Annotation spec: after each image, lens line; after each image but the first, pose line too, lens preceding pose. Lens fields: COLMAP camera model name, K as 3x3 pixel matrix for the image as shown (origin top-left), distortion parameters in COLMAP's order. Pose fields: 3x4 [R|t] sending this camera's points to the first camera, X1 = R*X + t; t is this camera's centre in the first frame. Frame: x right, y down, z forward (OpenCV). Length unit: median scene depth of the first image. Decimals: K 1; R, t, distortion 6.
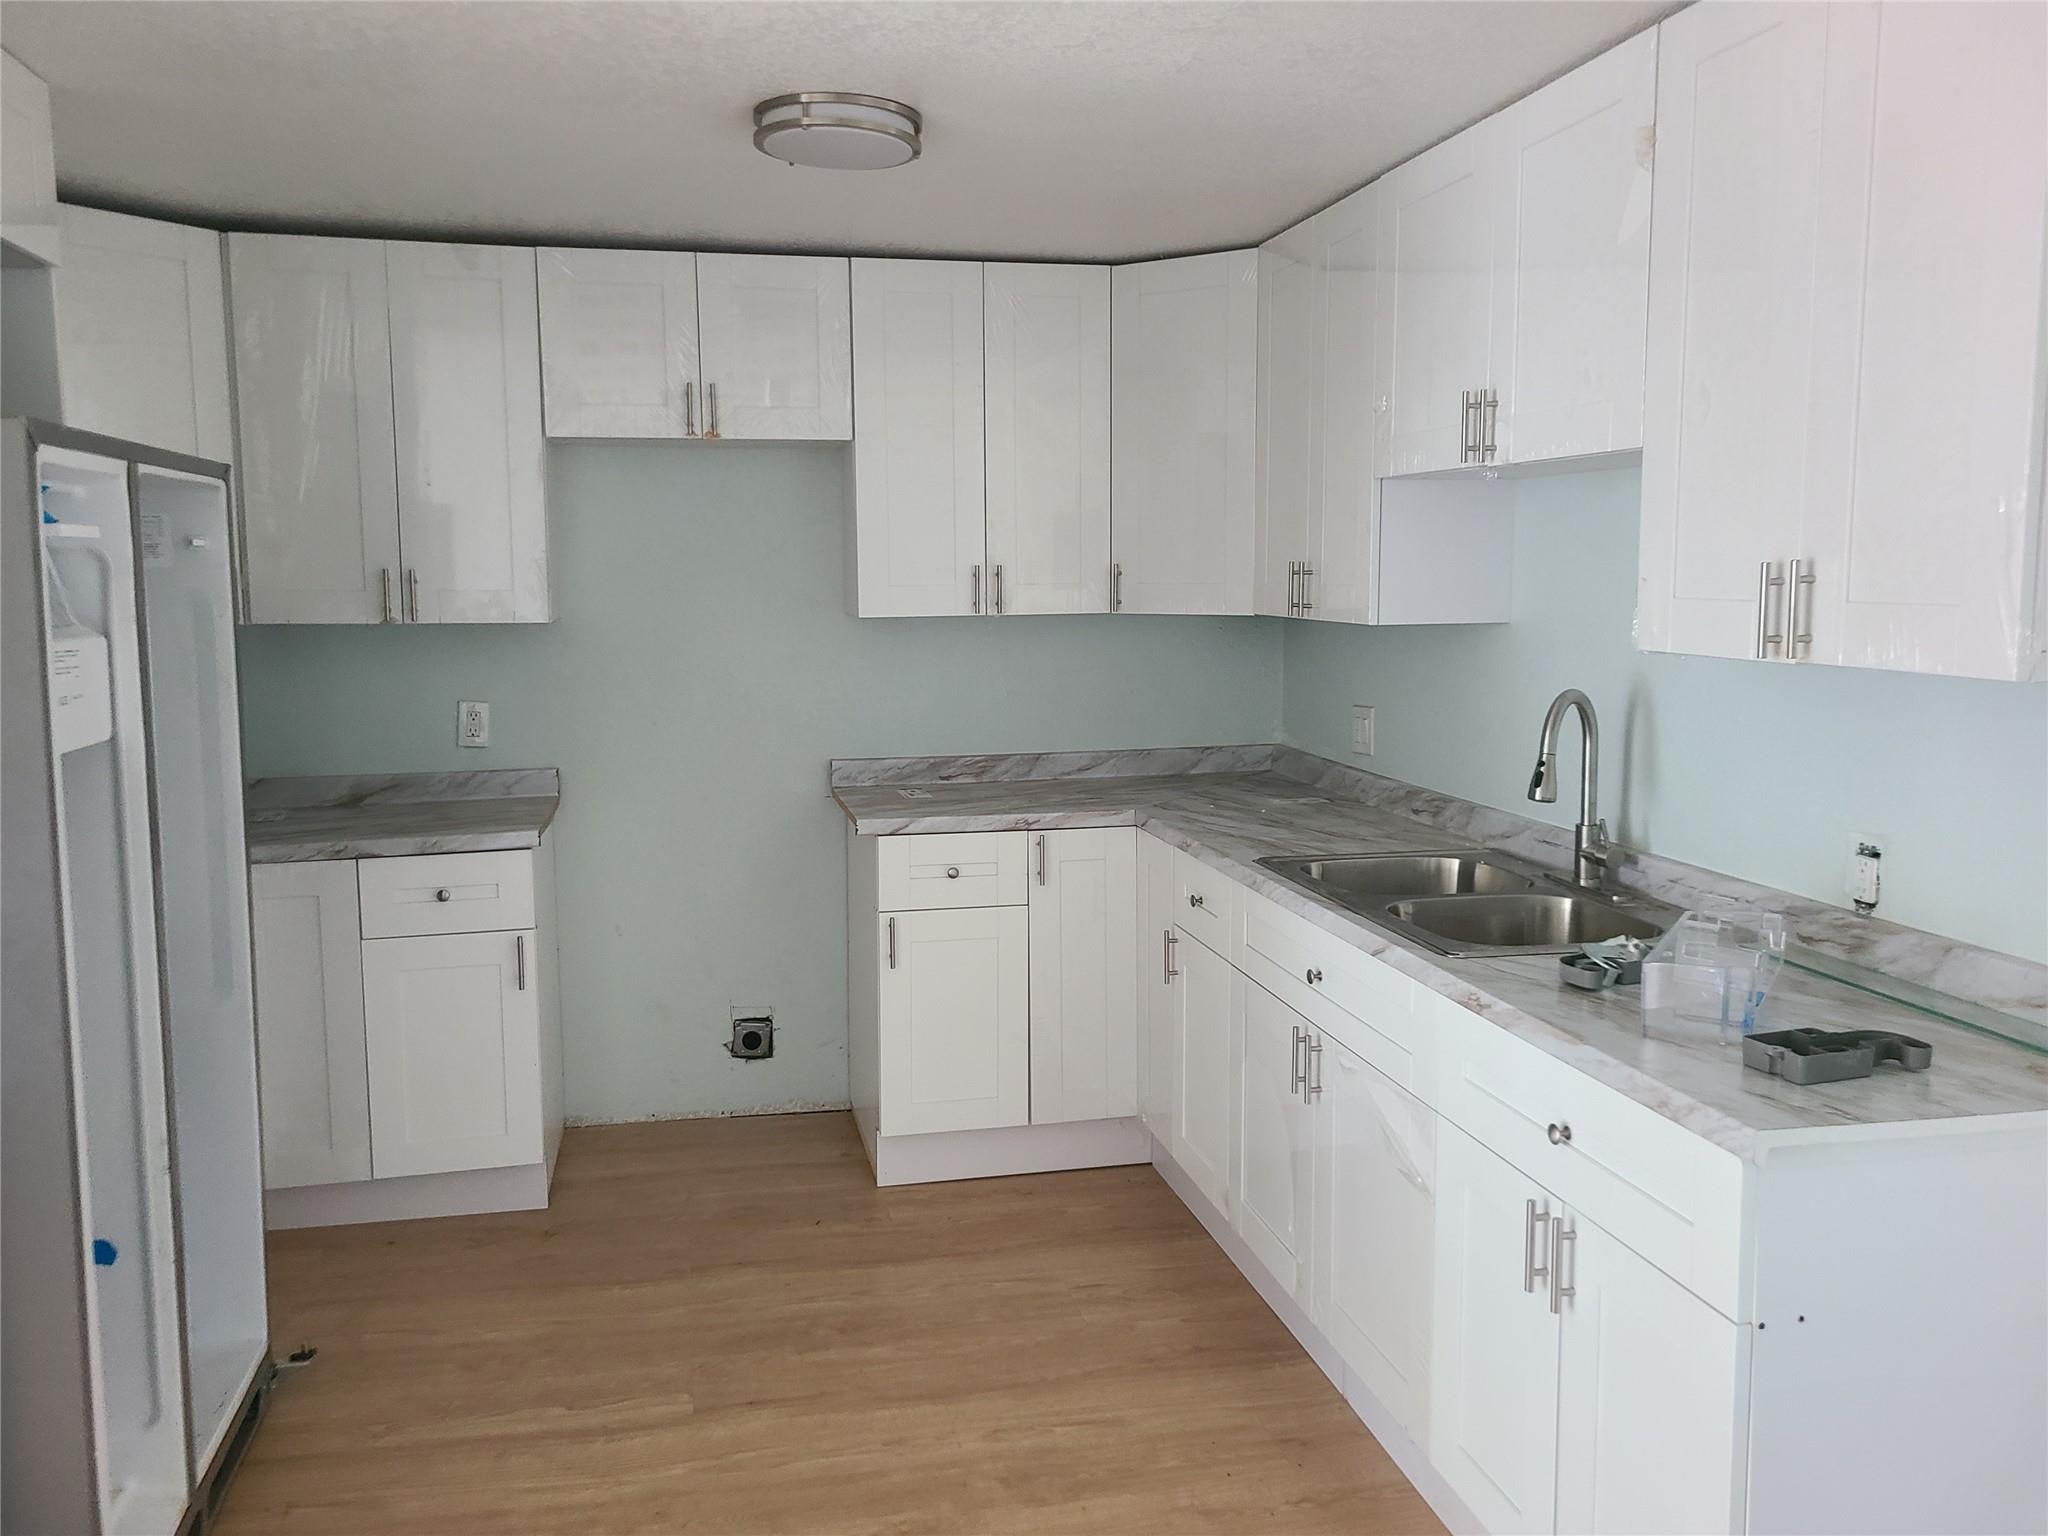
lens RADIAL K [[1547.4, 0, 1019.4], [0, 1547.4, 754.2], [0, 0, 1]] dist [0.057459, -0.023129]
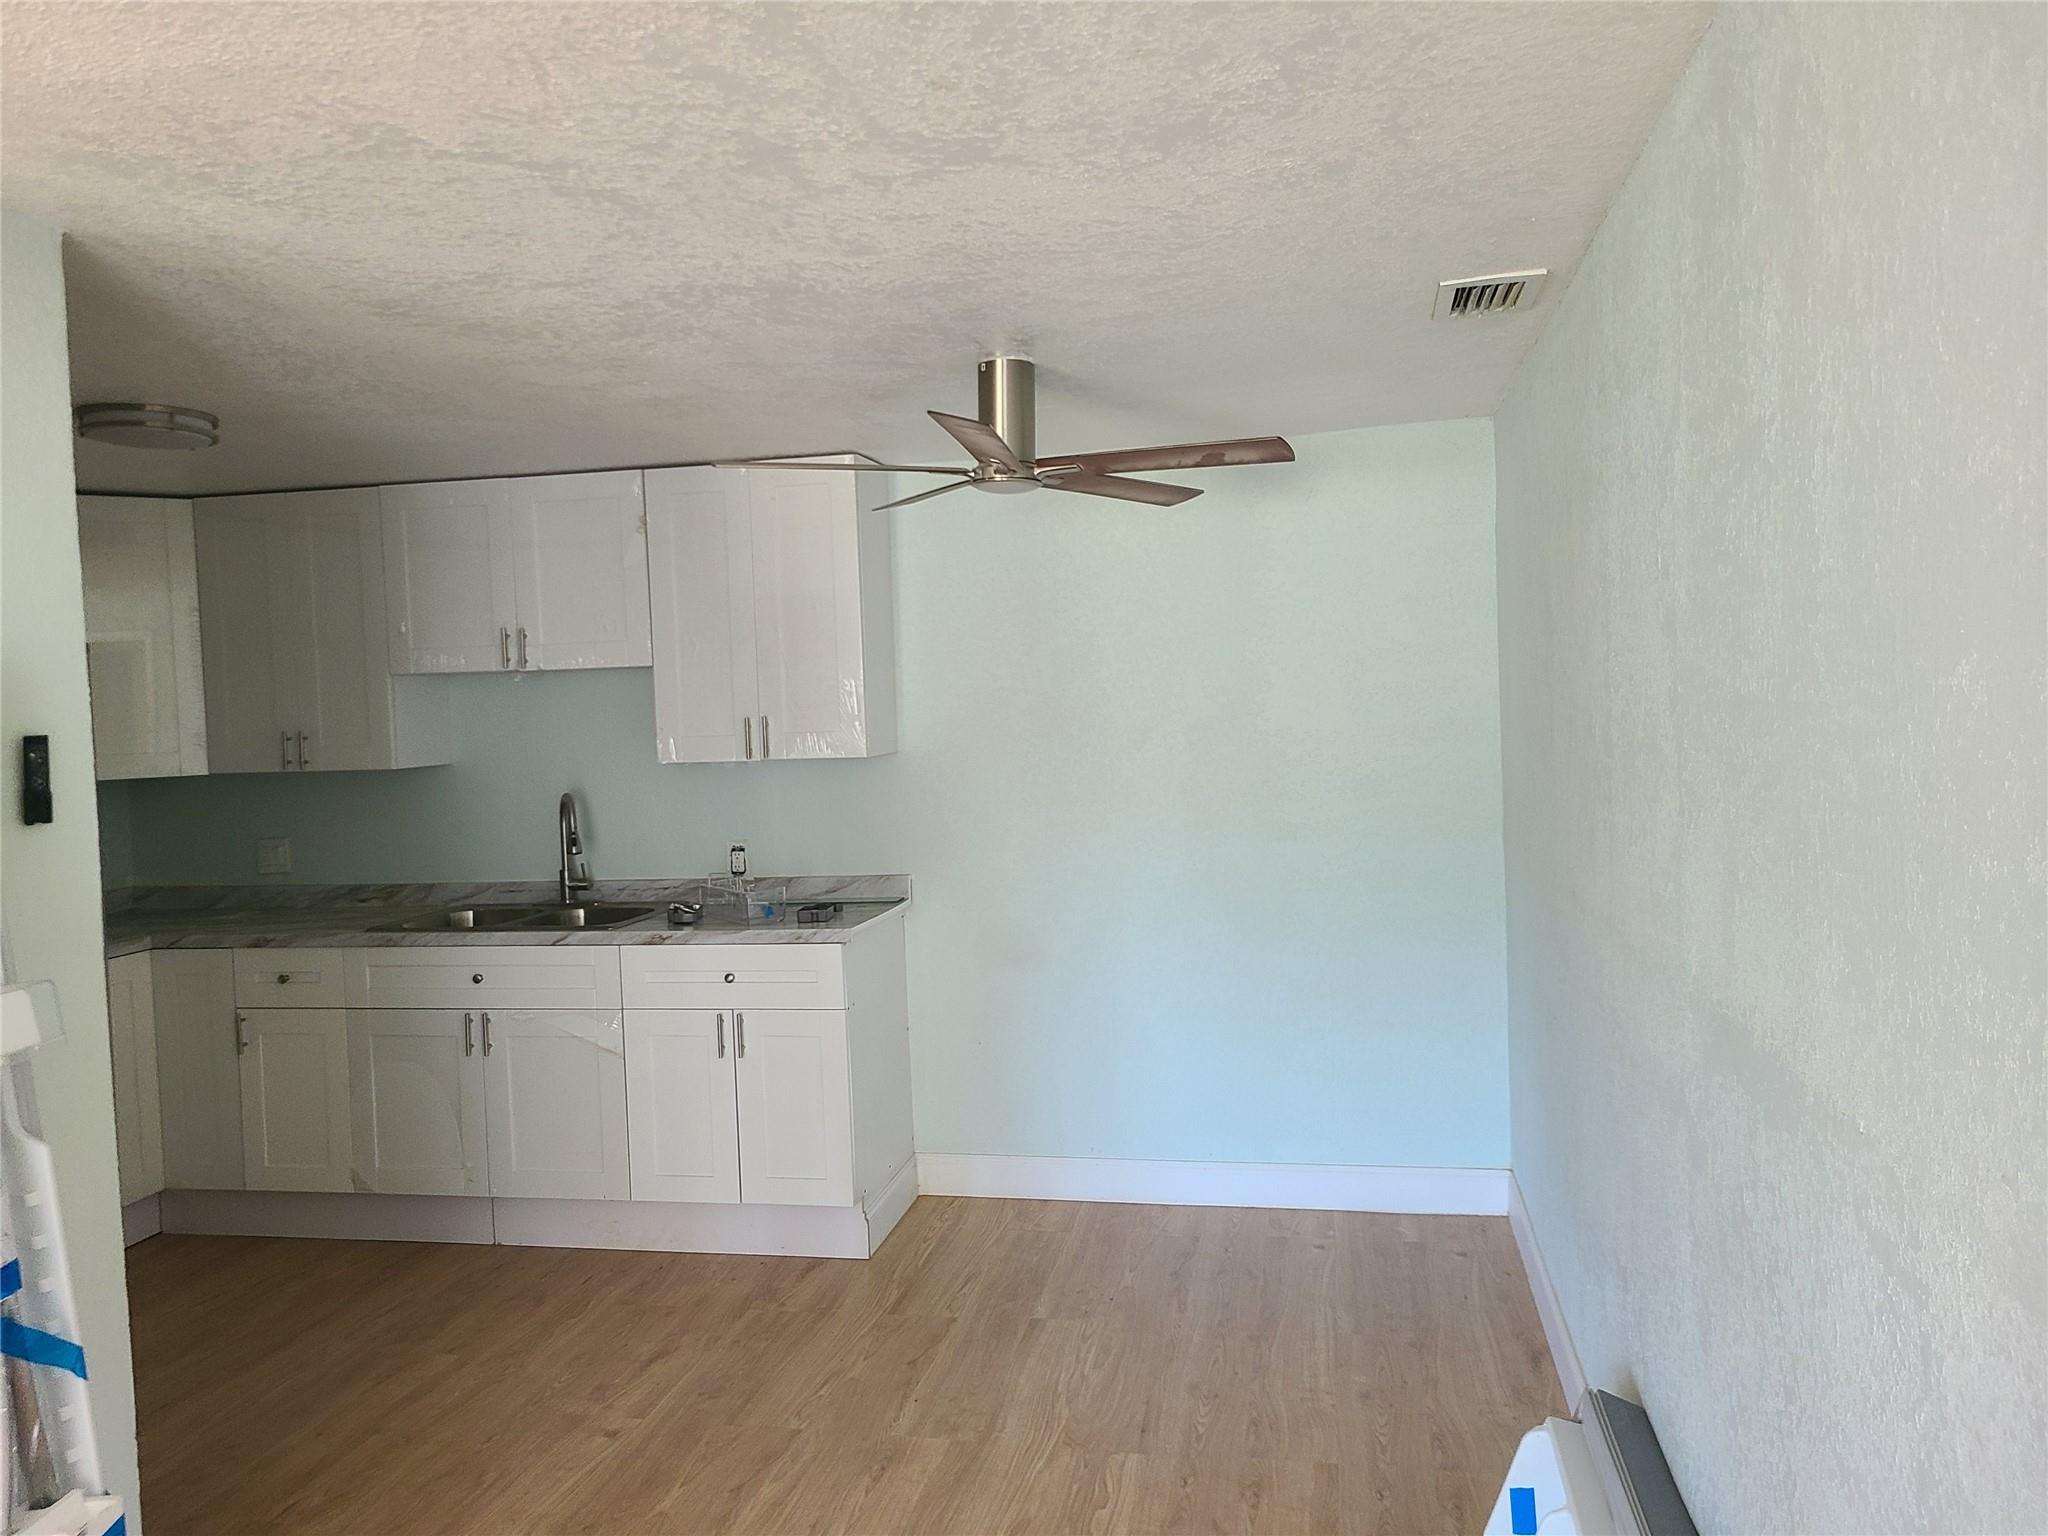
lens RADIAL K [[1547.4, 0, 1021.2], [0, 1547.4, 774.5], [0, 0, 1]] dist [0.057459, -0.023129]
pose [[0.411477, -0.058128, 0.909565, -1.023010], [0.146460, 0.989212, -0.003039, 0.018840], [-0.899576, 0.134465, 0.415551, -0.216157]]
